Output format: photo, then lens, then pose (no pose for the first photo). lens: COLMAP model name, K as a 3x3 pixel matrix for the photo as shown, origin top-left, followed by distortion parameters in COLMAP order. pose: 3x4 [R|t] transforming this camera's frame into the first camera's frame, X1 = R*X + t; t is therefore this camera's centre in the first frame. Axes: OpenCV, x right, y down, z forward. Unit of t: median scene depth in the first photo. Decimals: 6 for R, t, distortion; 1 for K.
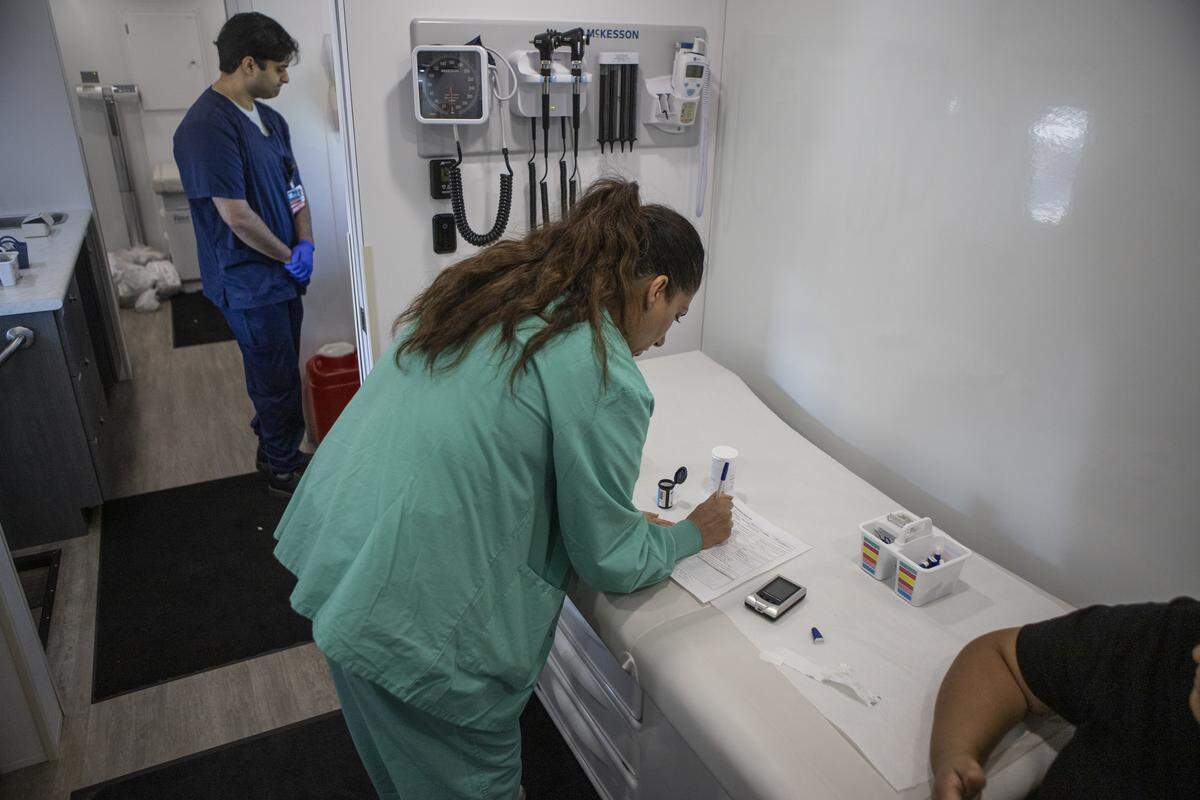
lens RADIAL K [[810.2, 0, 600.0], [0, 810.2, 400.0], [0, 0, 1]] dist [-0.109237, 0.094747]
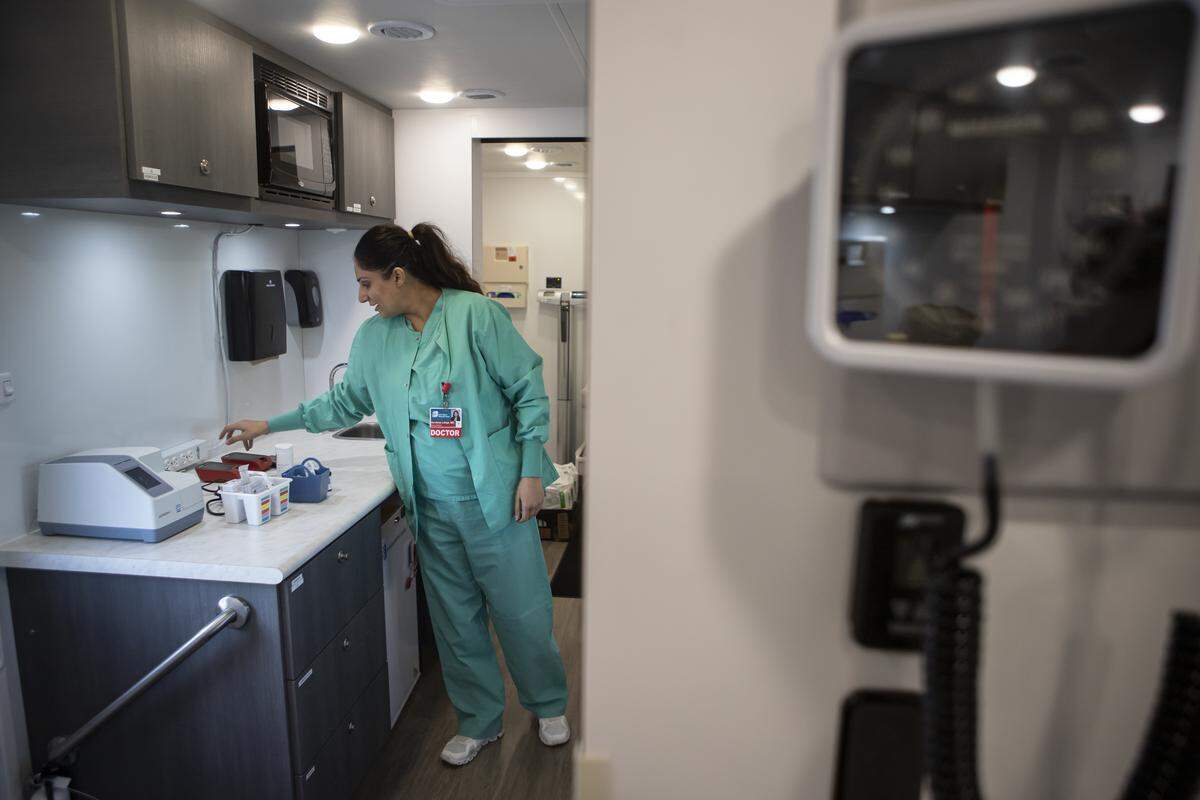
lens RADIAL K [[810.2, 0, 600.0], [0, 810.2, 400.0], [0, 0, 1]] dist [-0.109237, 0.094747]
pose [[0.834415, 0.083644, -0.544752, -0.140936], [-0.223838, 0.954658, -0.196276, -0.253986], [0.503635, 0.285712, 0.815304, 0.717566]]
